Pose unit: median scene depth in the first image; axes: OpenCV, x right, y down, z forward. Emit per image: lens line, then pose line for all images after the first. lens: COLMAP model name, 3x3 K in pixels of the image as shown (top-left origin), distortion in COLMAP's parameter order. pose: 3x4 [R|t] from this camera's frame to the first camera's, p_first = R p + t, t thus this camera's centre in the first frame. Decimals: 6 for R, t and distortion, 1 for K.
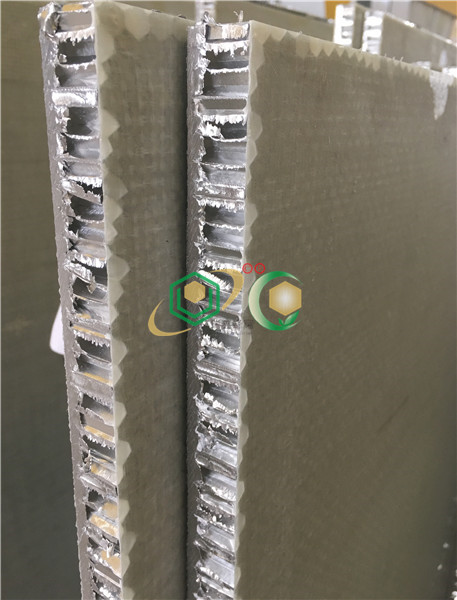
lens RADIAL K [[527.0, 0, 231.7], [0, 527.0, 296.3], [0, 0, 1]] dist [0.043801, -0.039167]
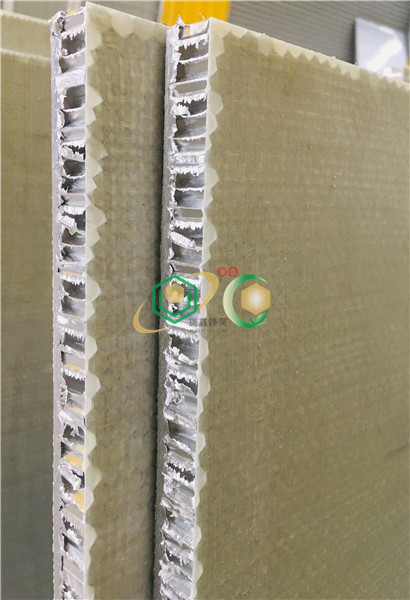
lens RADIAL K [[568.1, 0, 202.2], [0, 568.1, 301.8], [0, 0, 1]] dist [0.038644, 0.000000]
pose [[0.982218, 0.032587, -0.184893, 0.238286], [-0.062457, 0.985444, -0.158111, 0.290291], [0.177049, 0.166848, 0.969956, -0.161386]]
